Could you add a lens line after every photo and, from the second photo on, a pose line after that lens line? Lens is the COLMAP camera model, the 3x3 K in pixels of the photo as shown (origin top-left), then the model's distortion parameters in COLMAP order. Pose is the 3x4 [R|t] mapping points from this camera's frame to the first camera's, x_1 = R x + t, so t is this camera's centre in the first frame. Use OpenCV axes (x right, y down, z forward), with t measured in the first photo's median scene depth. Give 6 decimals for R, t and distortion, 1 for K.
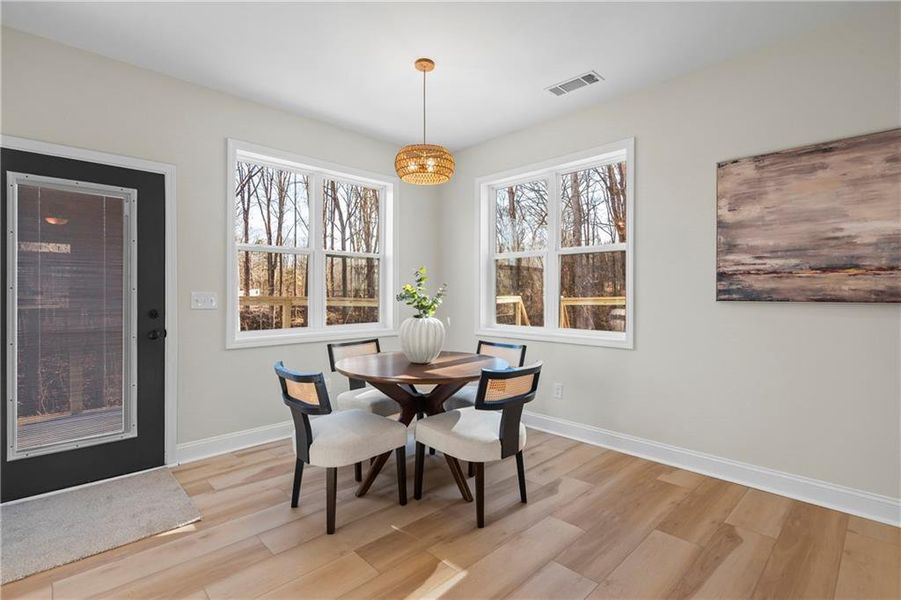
lens RADIAL K [[418.9, 0, 452.8], [0, 418.9, 292.8], [0, 0, 1]] dist [-0.002248, -0.000136]
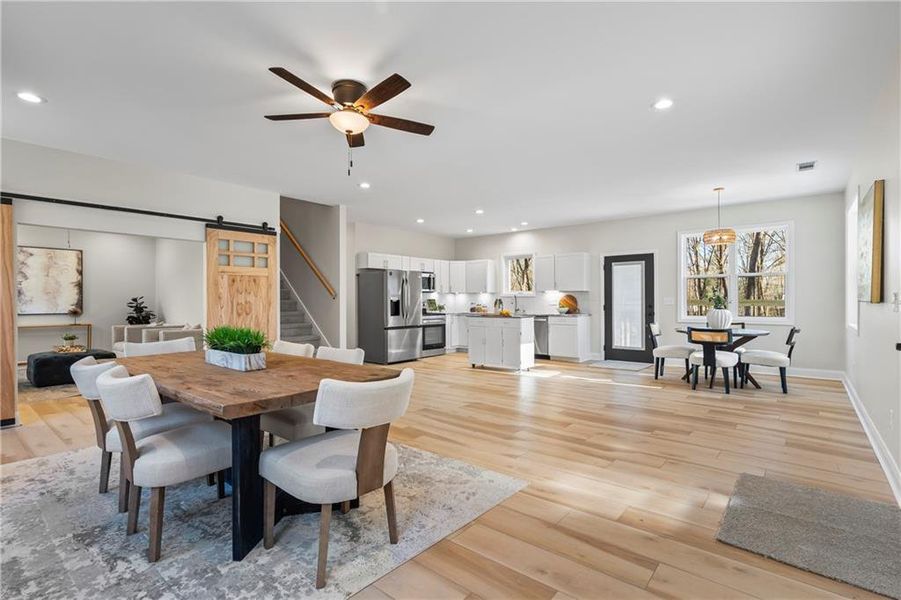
lens RADIAL K [[432.4, 0, 460.0], [0, 432.4, 299.4], [0, 0, 1]] dist [0.000117, 0.000548]
pose [[0.117949, -0.004183, -0.993011, 1.989868], [0.007632, 0.999965, -0.003306, 0.007267], [0.992990, -0.007188, 0.117976, -0.562310]]
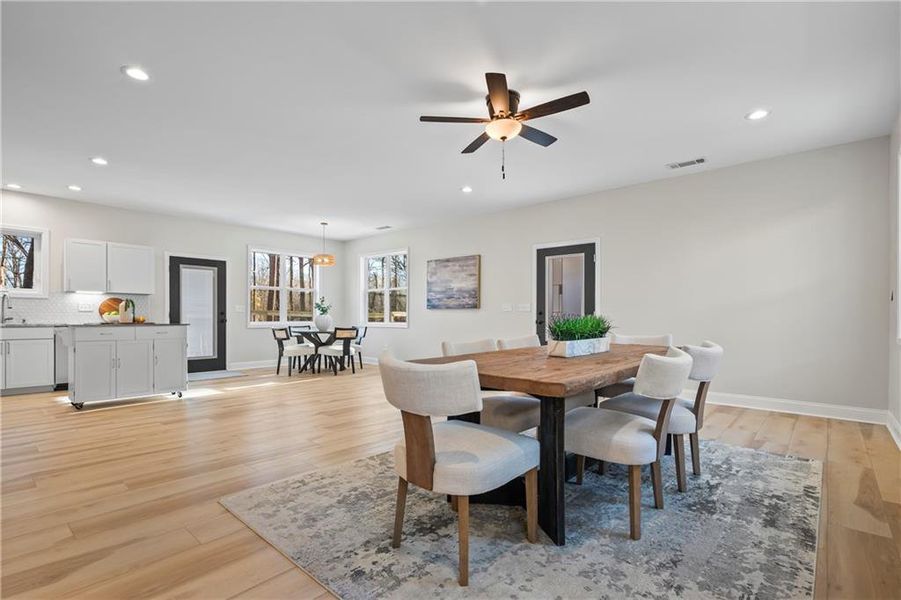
lens RADIAL K [[422.6, 0, 448.0], [0, 422.6, 314.6], [0, 0, 1]] dist [-0.004211, -0.000144]
pose [[0.997223, 0.002404, 0.074438, 0.562467], [-0.002242, 0.999995, -0.002270, 0.066025], [-0.074443, 0.002097, 0.997223, -1.922667]]
